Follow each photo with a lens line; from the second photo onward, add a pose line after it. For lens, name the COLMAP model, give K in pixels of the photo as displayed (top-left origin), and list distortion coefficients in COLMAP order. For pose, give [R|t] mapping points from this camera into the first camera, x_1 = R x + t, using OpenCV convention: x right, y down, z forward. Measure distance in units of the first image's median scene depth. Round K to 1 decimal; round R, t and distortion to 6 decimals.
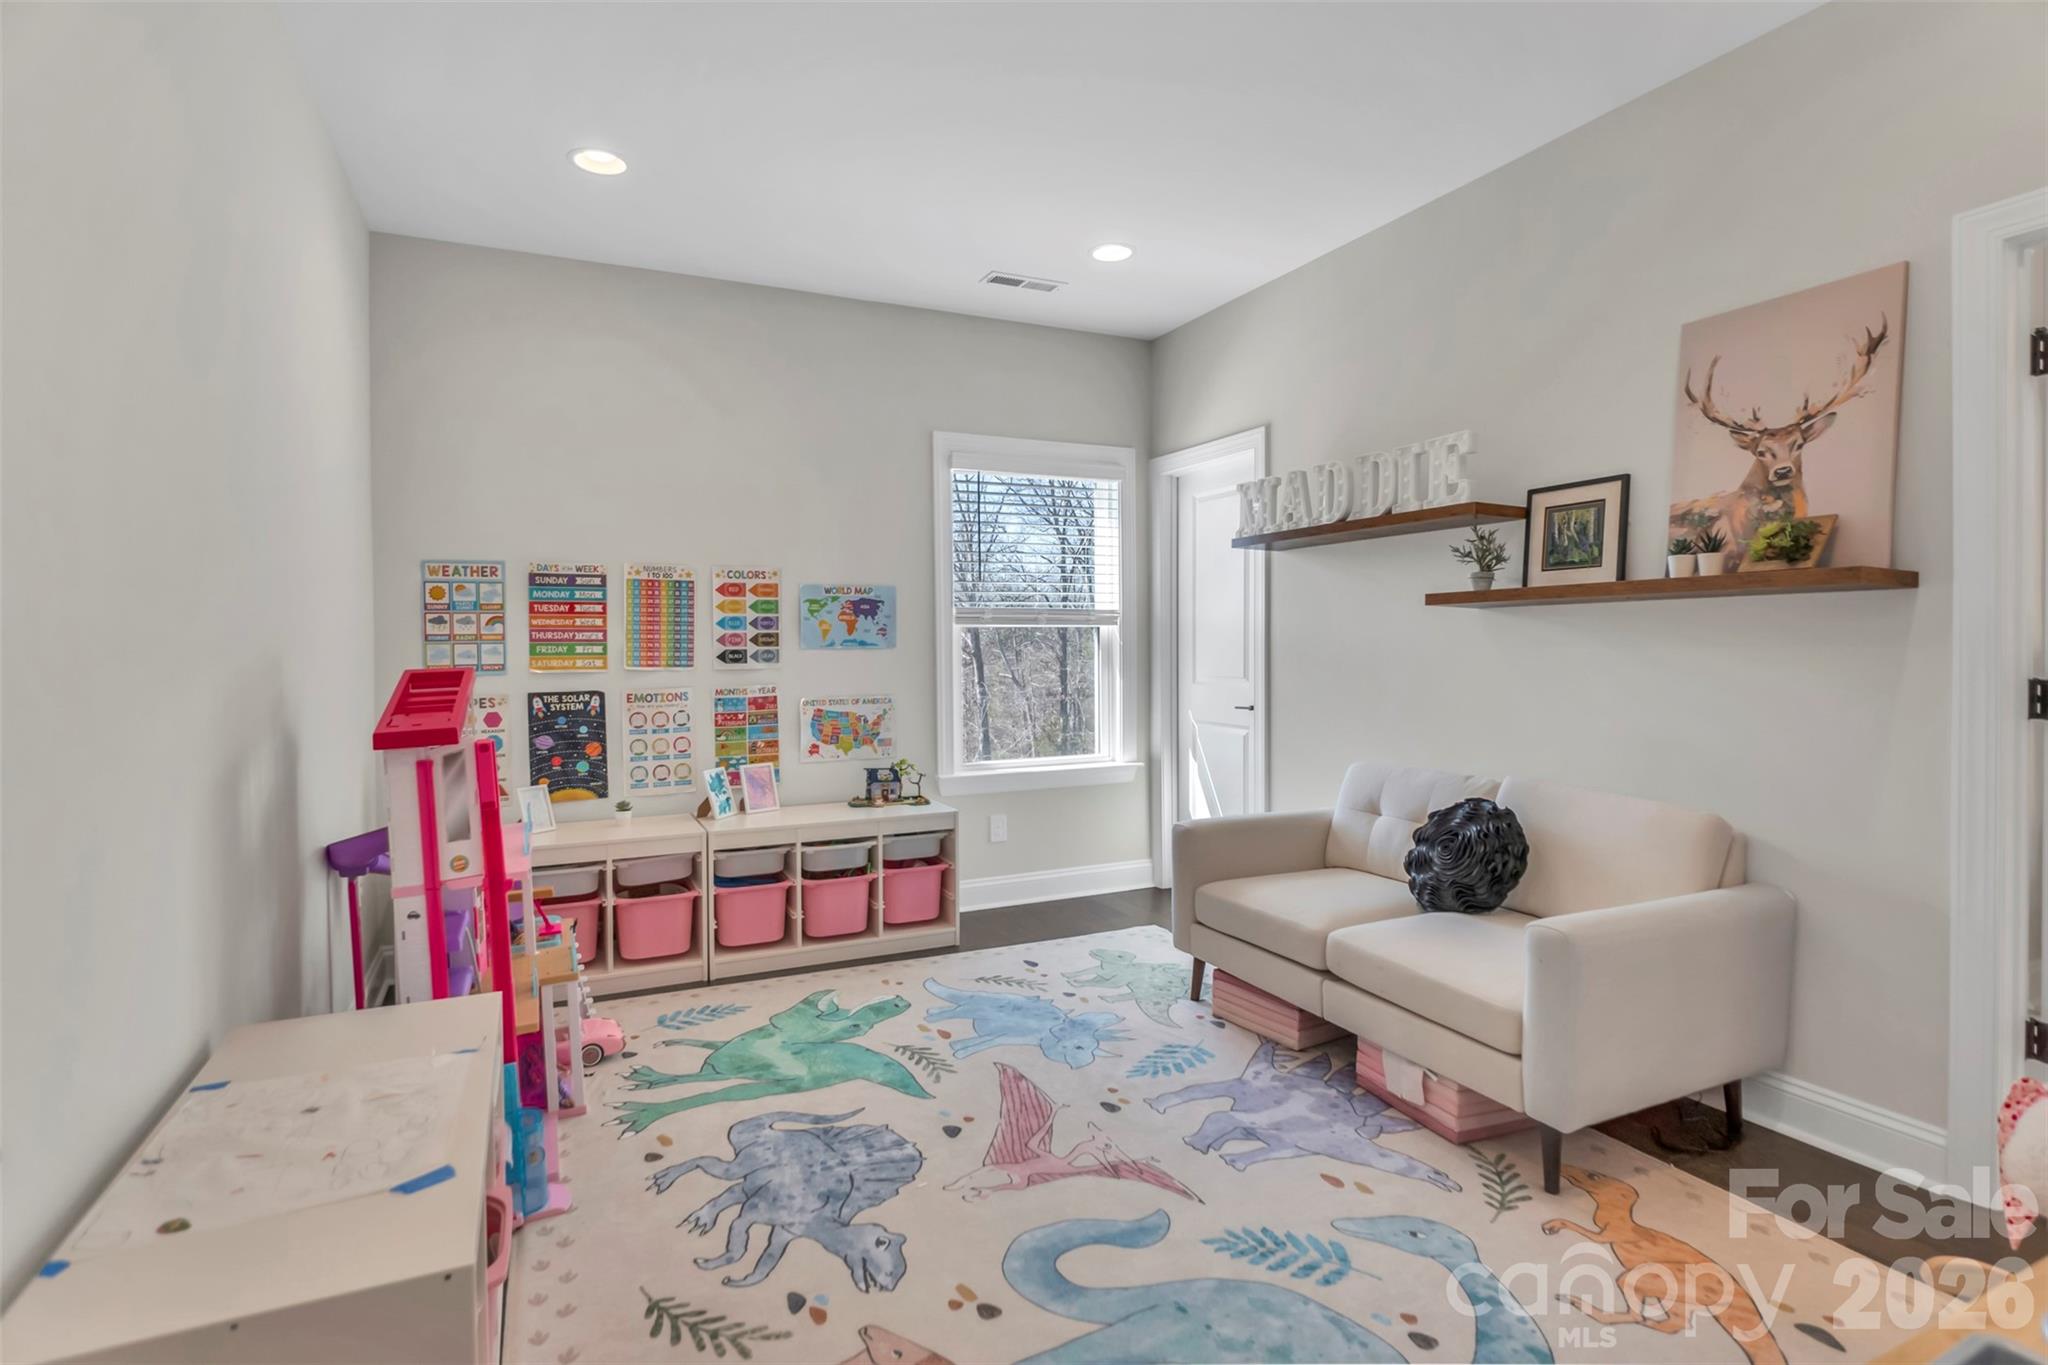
lens RADIAL K [[1009.5, 0, 1019.3], [0, 1009.5, 671.4], [0, 0, 1]] dist [-0.001454, 0.000788]
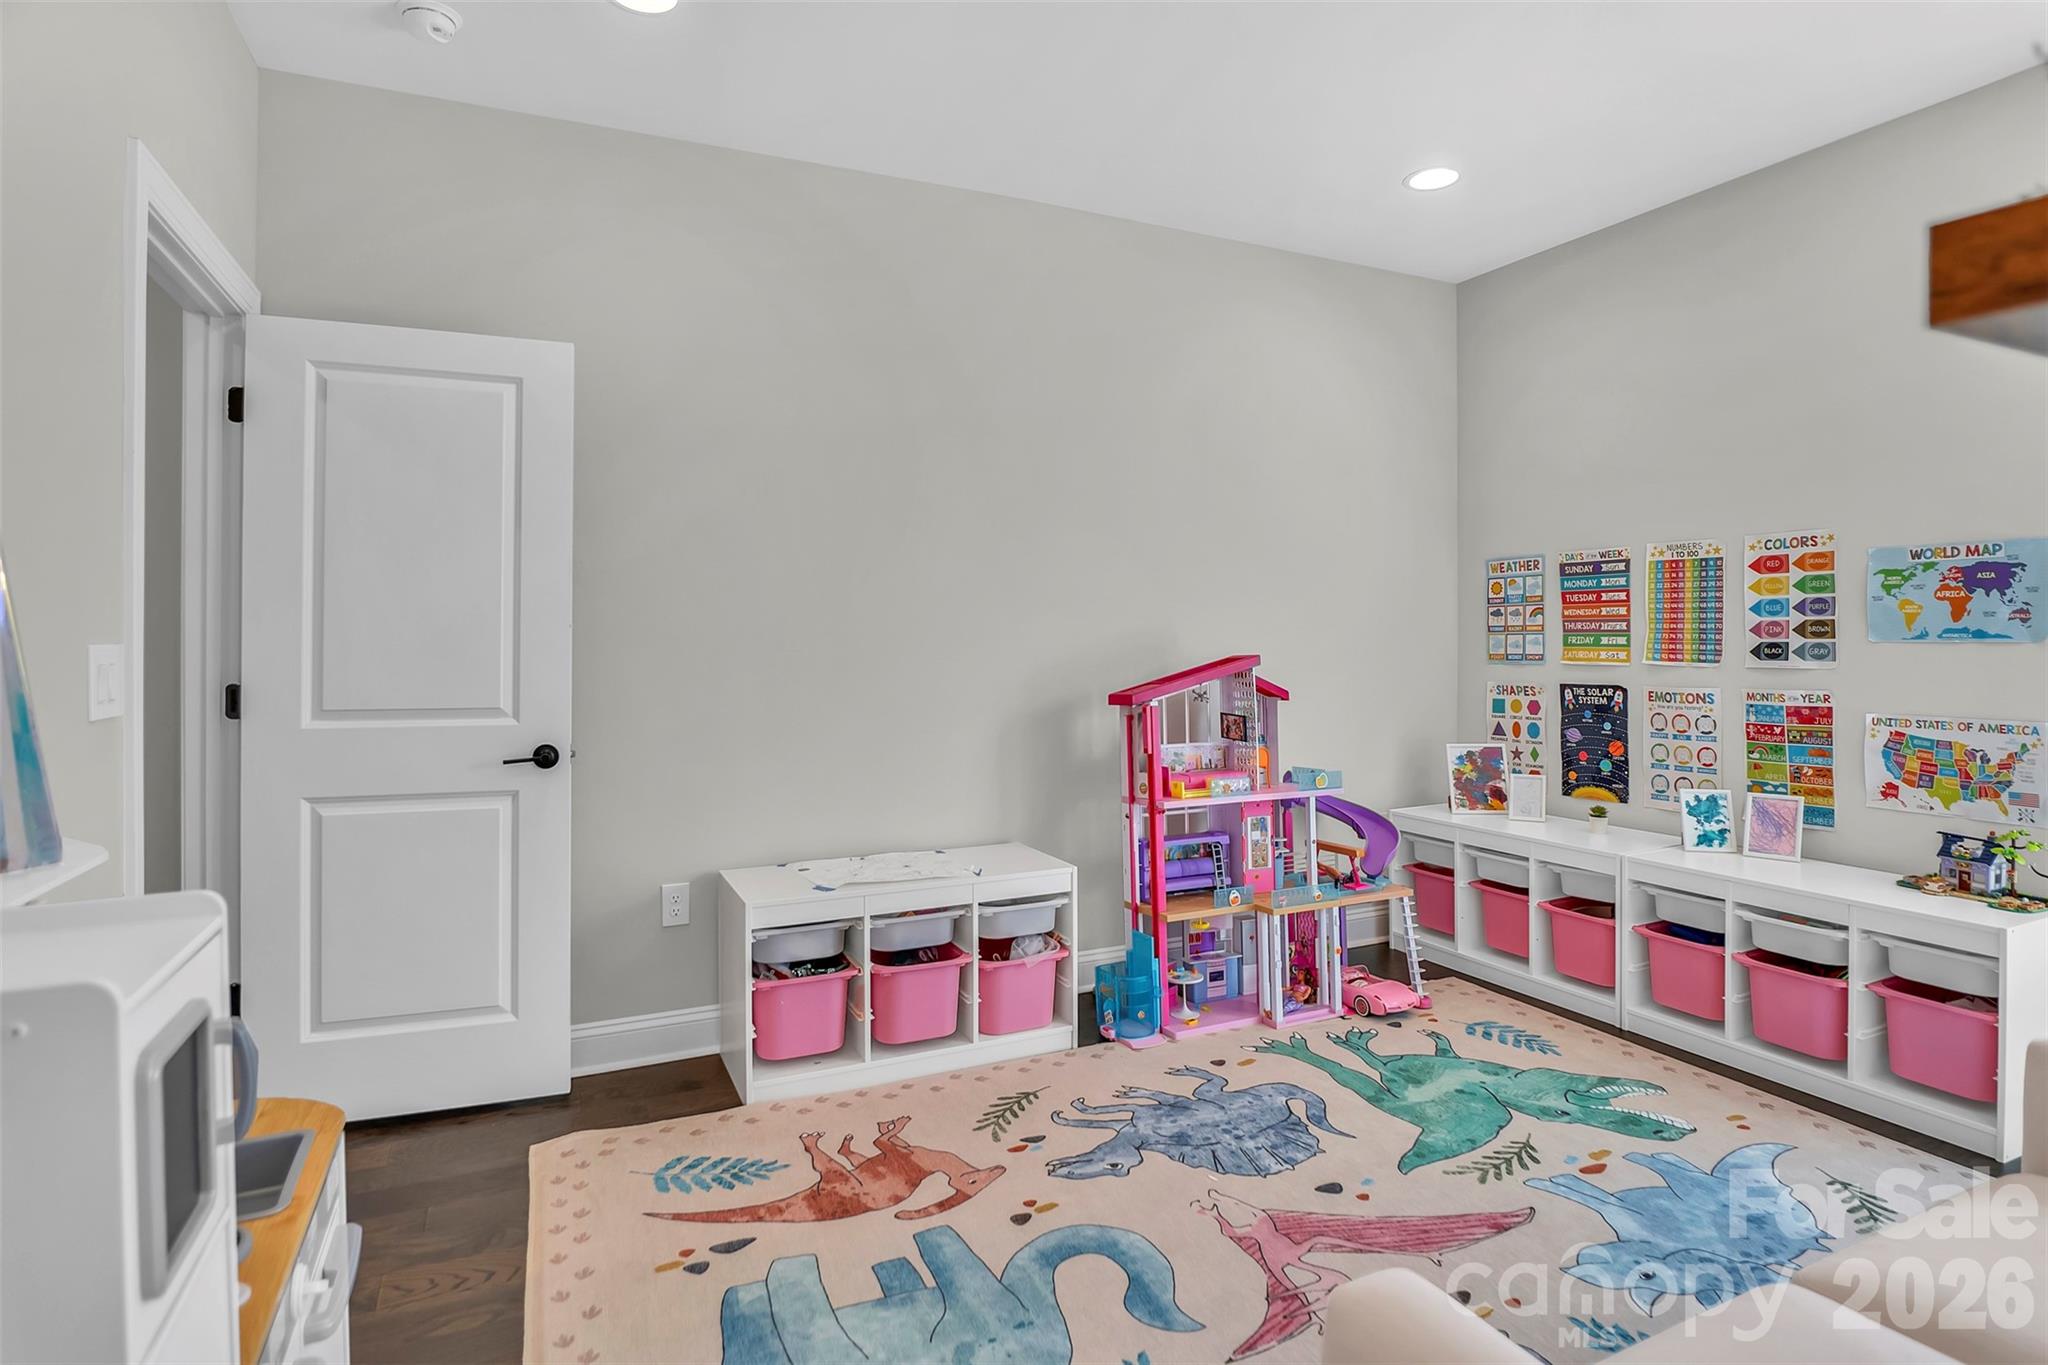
lens RADIAL K [[1009.5, 0, 993.0], [0, 1009.5, 645.2], [0, 0, 1]] dist [-0.001454, 0.000788]
pose [[0.018248, 0.013389, -0.999744, 0.494792], [-0.022539, 0.999662, 0.012976, -0.016678], [0.999579, 0.022296, 0.018543, 0.412698]]
